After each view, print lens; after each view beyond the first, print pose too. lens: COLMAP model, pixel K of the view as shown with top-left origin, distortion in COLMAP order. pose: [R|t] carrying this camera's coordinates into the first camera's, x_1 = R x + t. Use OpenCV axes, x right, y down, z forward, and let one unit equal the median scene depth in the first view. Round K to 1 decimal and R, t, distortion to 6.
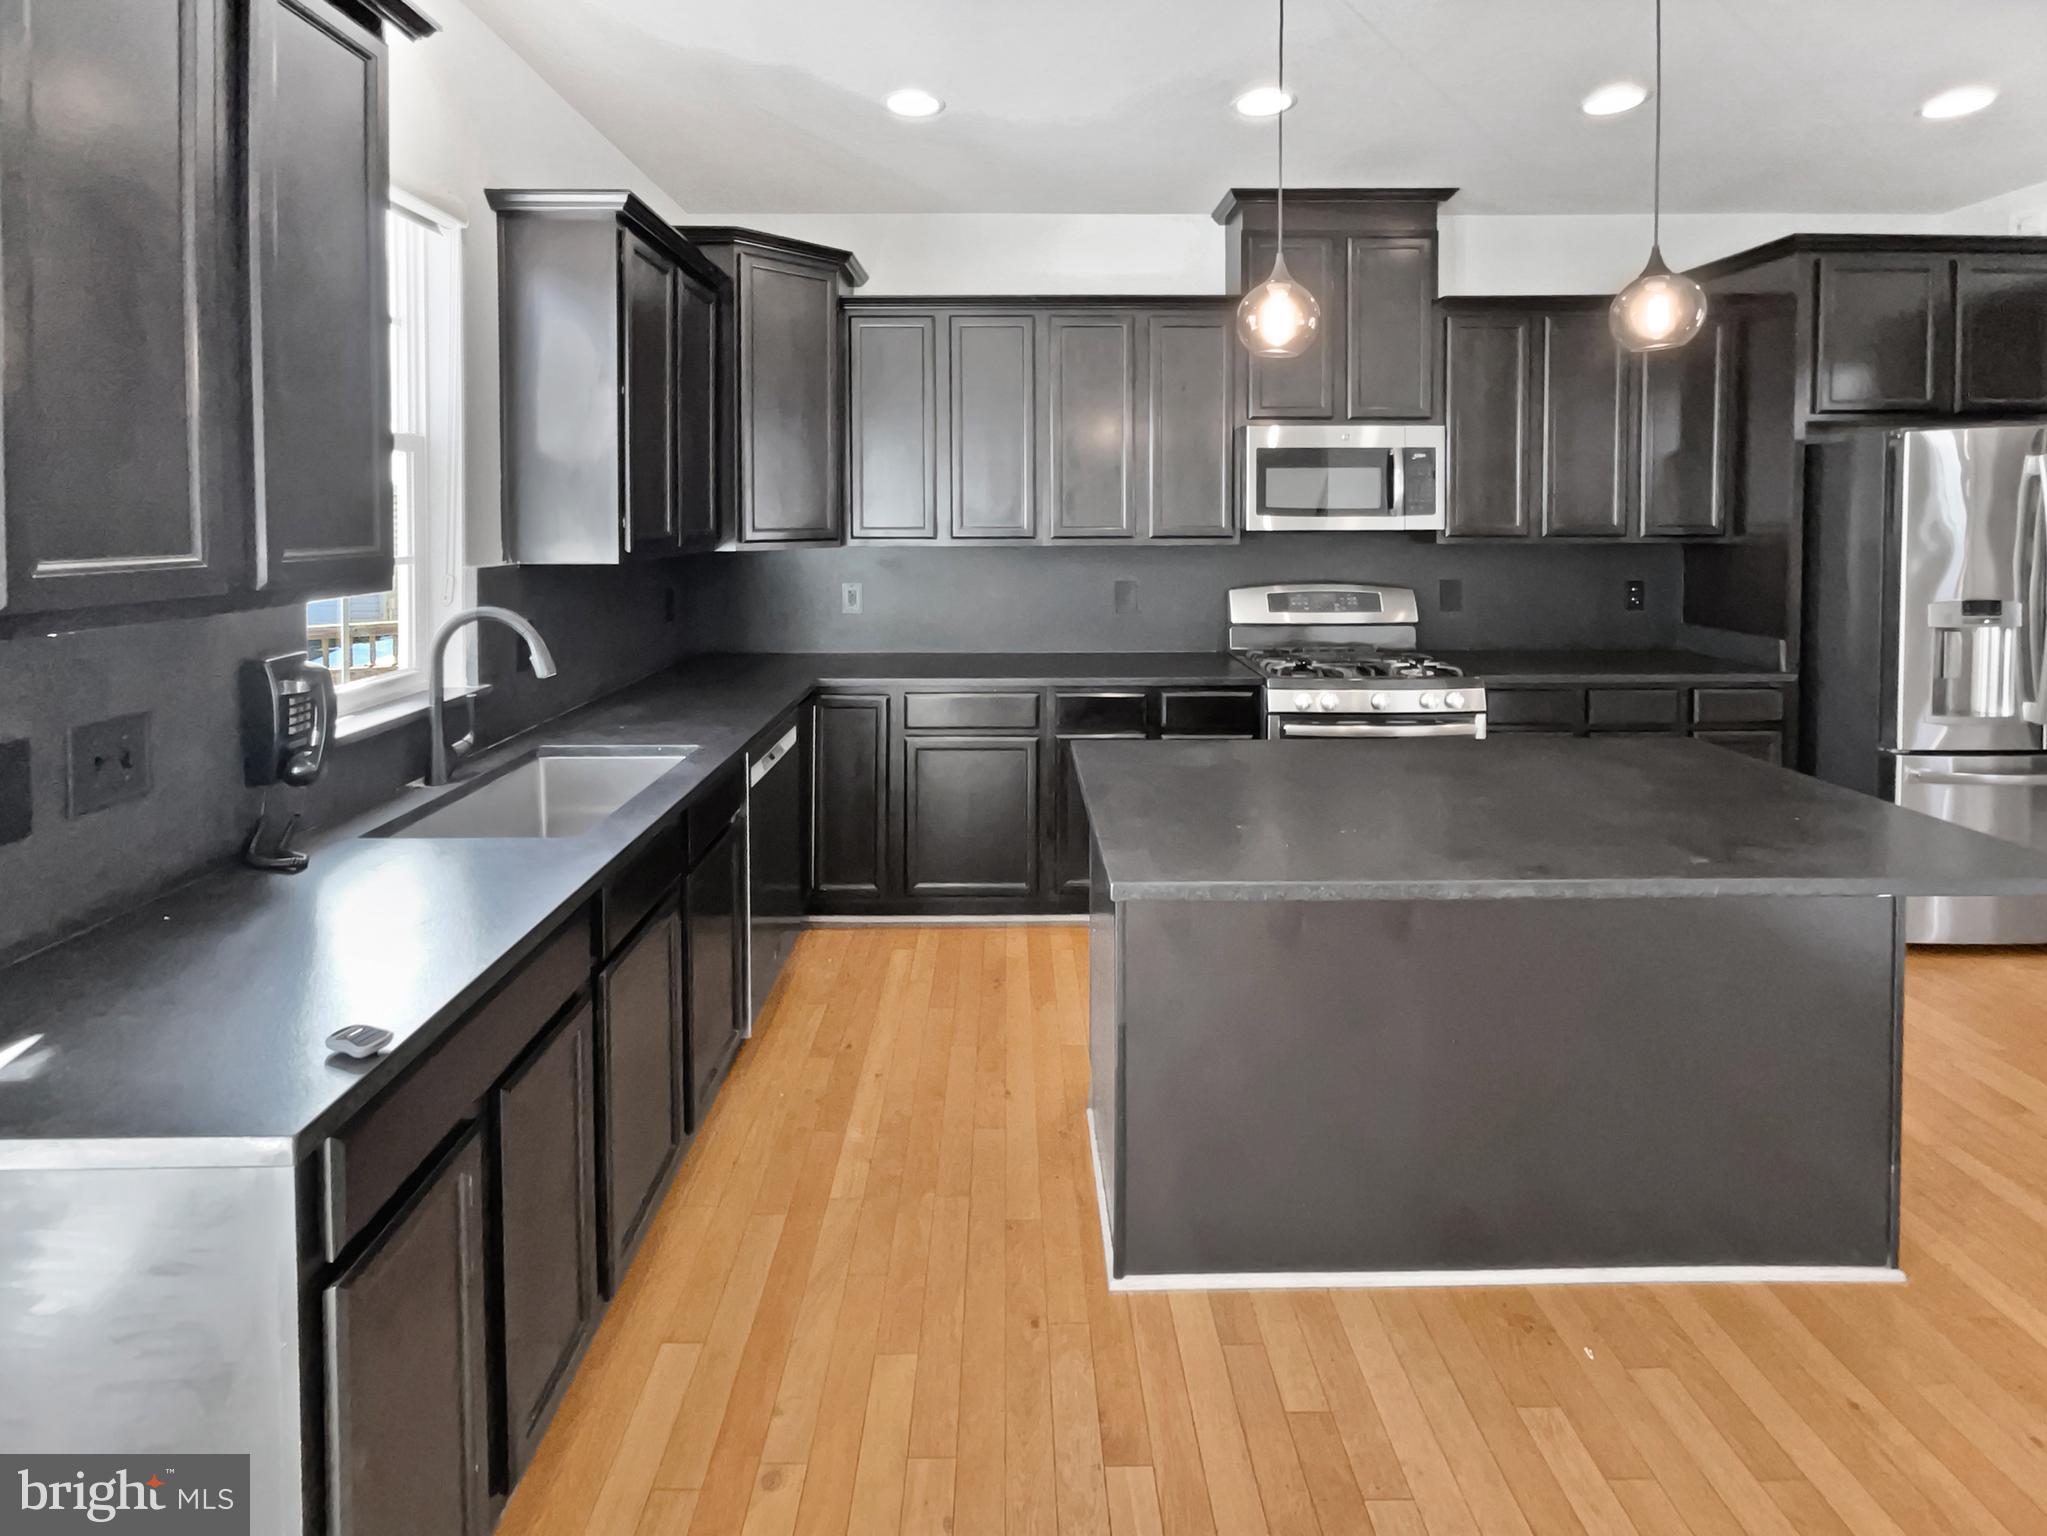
lens RADIAL K [[945.8, 0, 1020.7], [0, 945.8, 668.1], [0, 0, 1]] dist [0.000276, 0.000532]
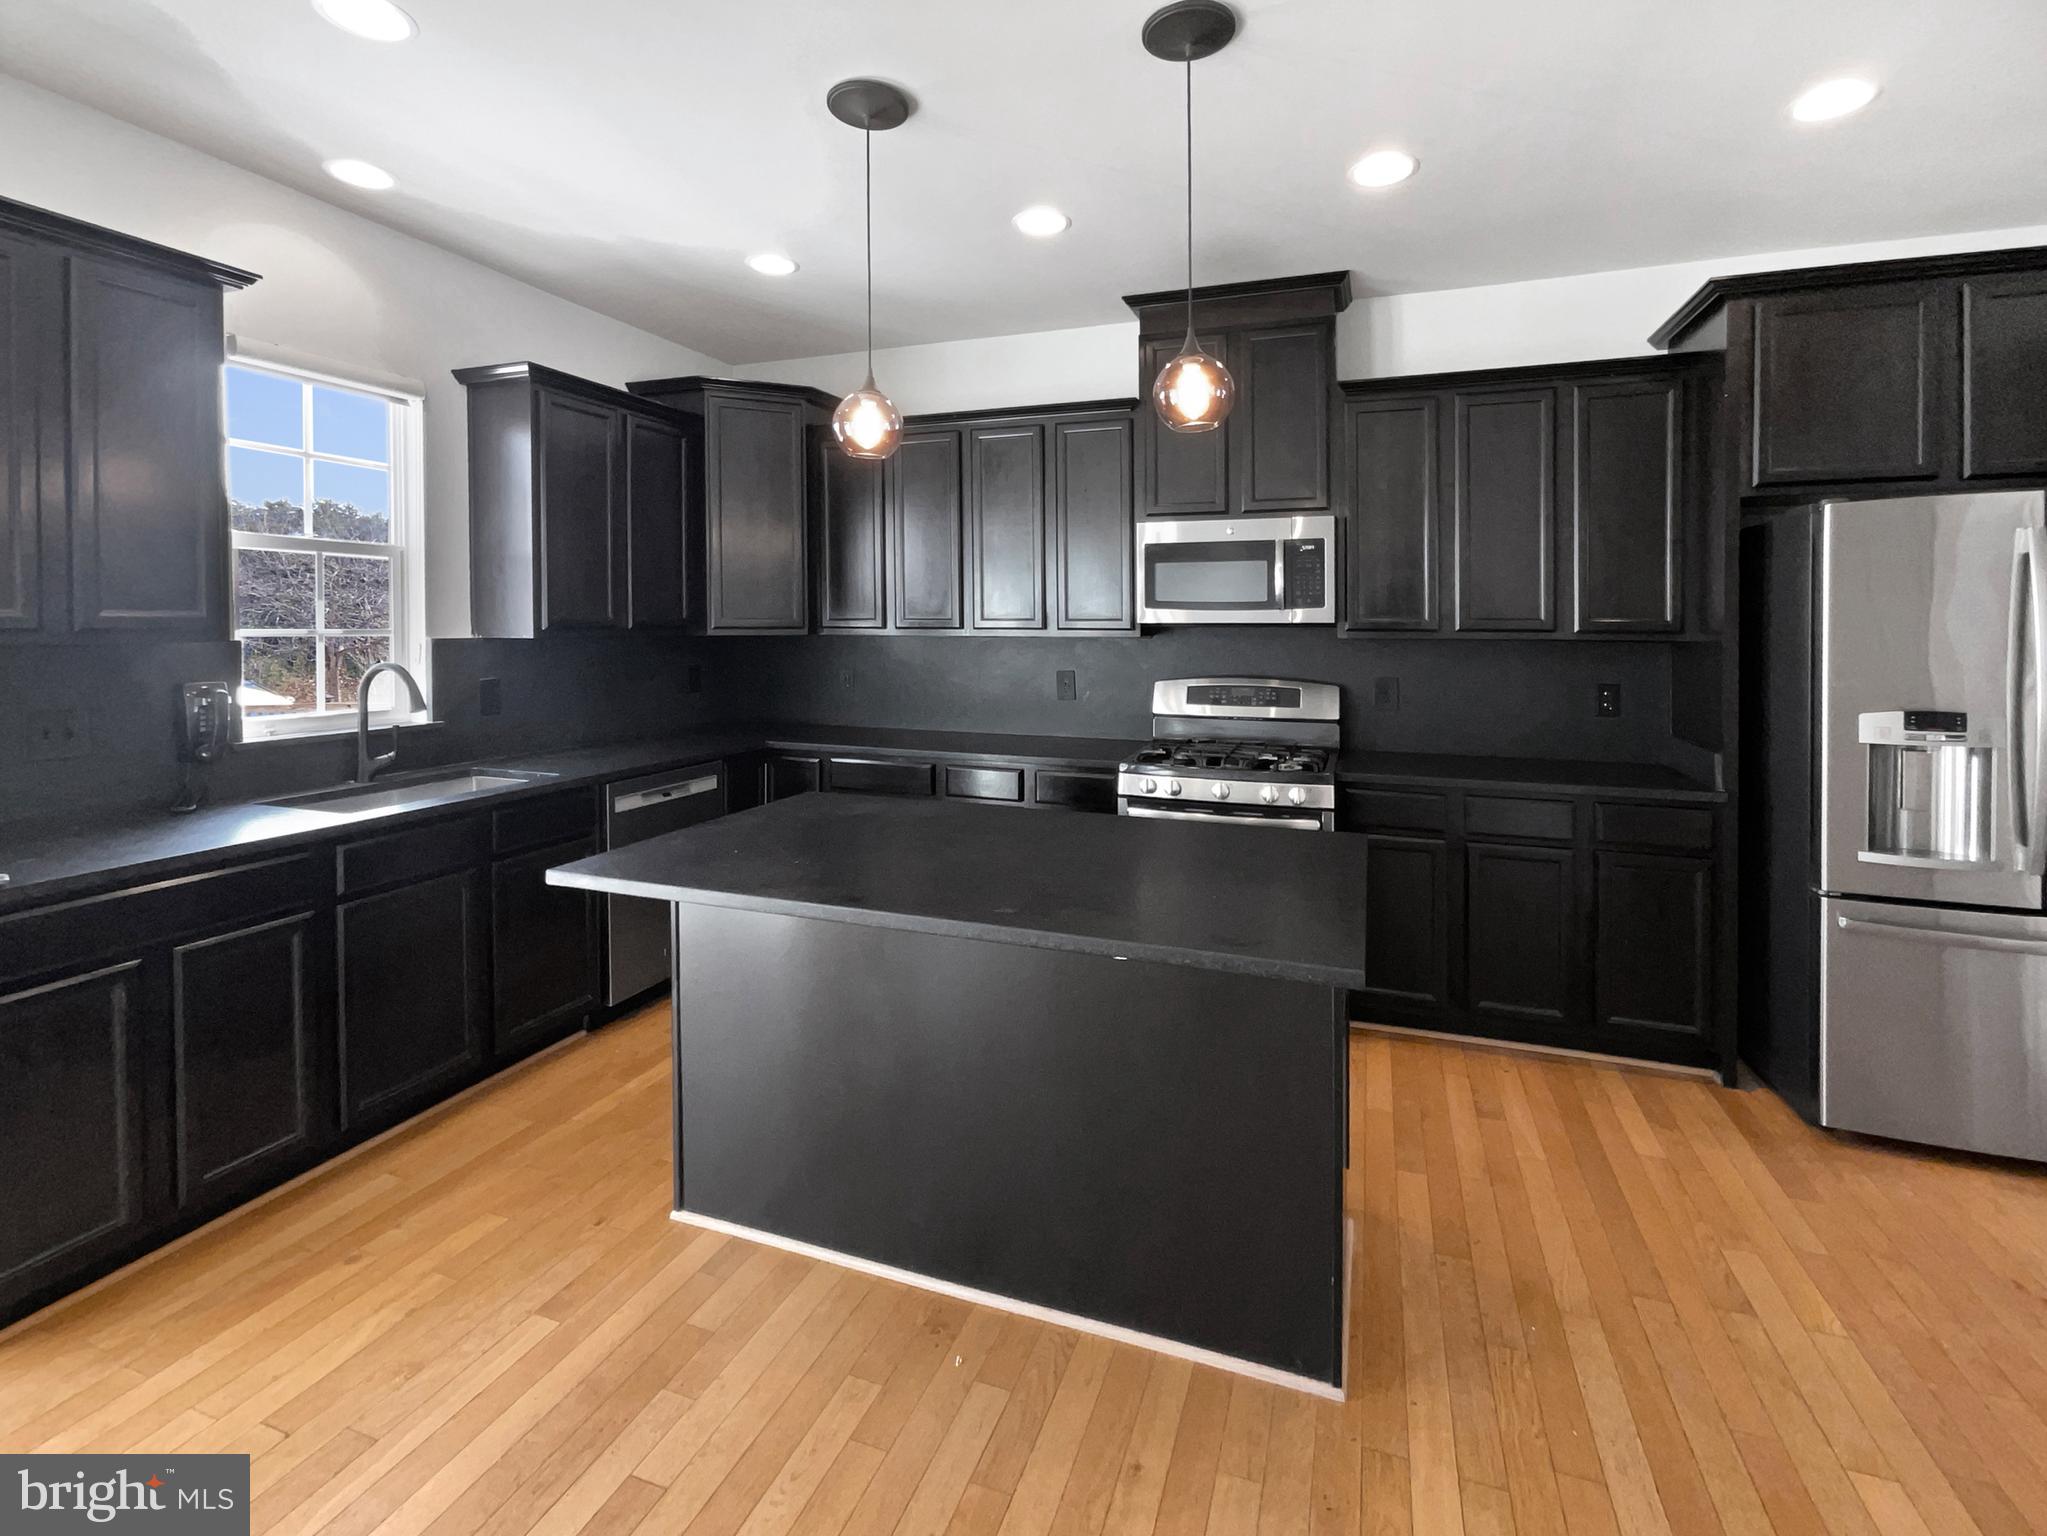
lens RADIAL K [[907.7, 0, 1023.5], [0, 907.7, 768.0], [0, 0, 1]] dist [0.004968, 0.000402]
pose [[0.937092, 0.061537, -0.343616, 0.503545], [-0.062161, 0.998024, 0.009210, 0.014277], [0.343504, 0.012729, 0.939065, 0.015350]]
